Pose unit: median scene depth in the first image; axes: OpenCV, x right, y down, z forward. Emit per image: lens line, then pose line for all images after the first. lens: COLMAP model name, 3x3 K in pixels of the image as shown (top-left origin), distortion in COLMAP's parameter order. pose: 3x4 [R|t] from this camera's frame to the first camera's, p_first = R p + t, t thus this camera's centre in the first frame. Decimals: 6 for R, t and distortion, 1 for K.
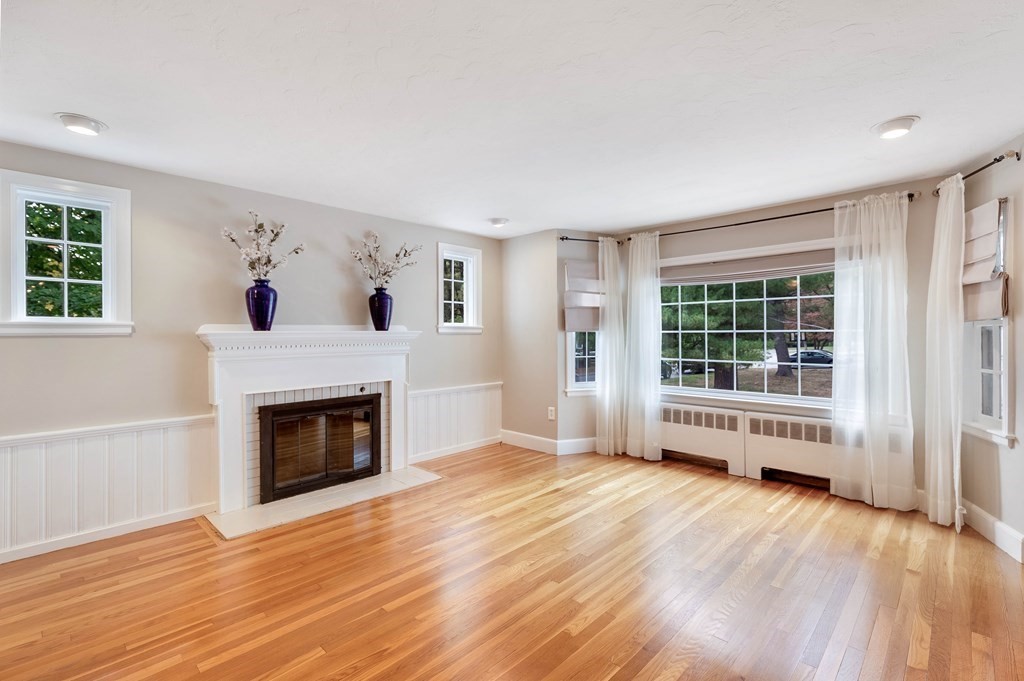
lens RADIAL K [[465.0, 0, 517.9], [0, 465.0, 334.5], [0, 0, 1]] dist [0.003002, 0.000173]
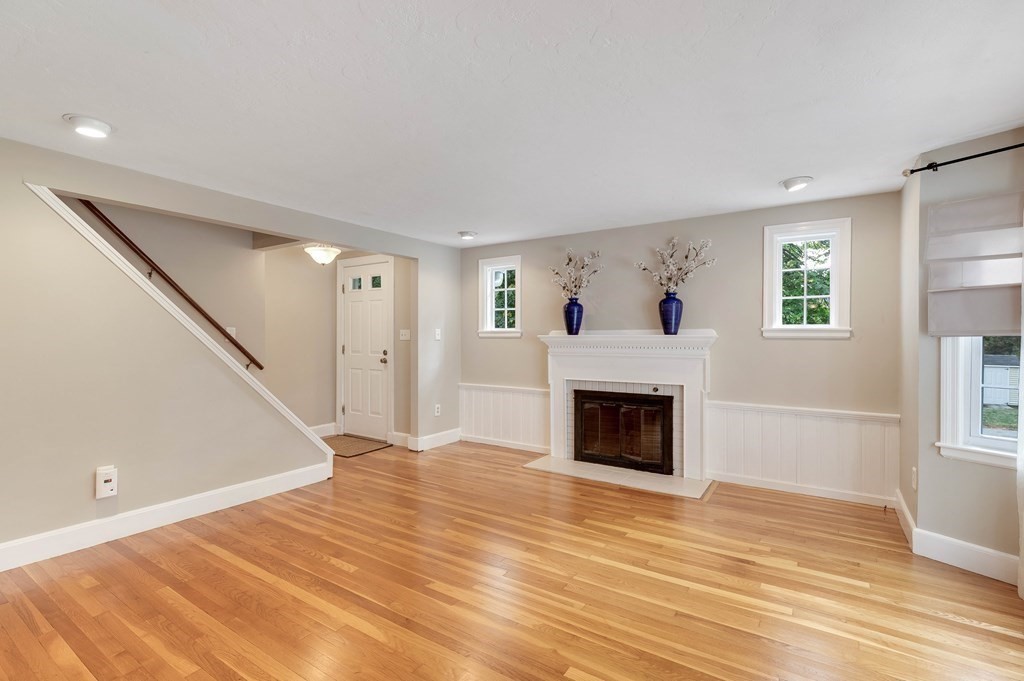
lens RADIAL K [[468.2, 0, 518.4], [0, 468.2, 338.6], [0, 0, 1]] dist [-0.000391, -0.000475]
pose [[0.181267, 0.007419, -0.983406, 0.694120], [-0.007628, 0.999952, 0.006138, -0.003660], [0.983404, 0.006389, 0.181315, 0.516751]]
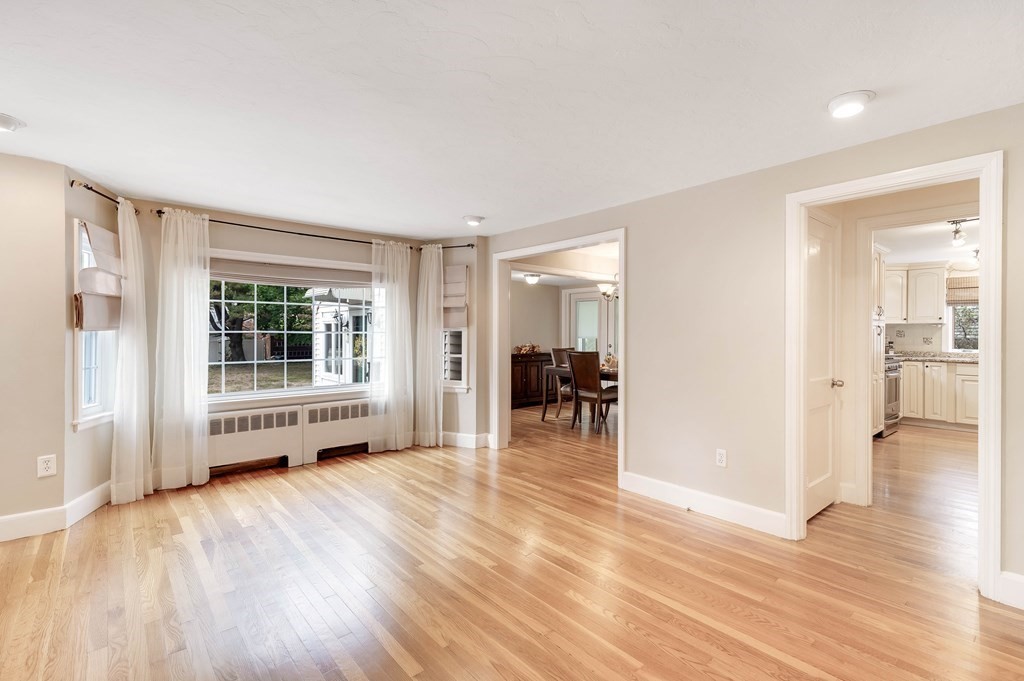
lens RADIAL K [[465.0, 0, 517.9], [0, 465.0, 334.5], [0, 0, 1]] dist [0.003002, 0.000173]
pose [[0.090793, 0.004091, 0.995861, -0.600176], [0.001456, 0.999990, -0.004240, 0.003949], [-0.995869, 0.001835, 0.090786, 0.420389]]
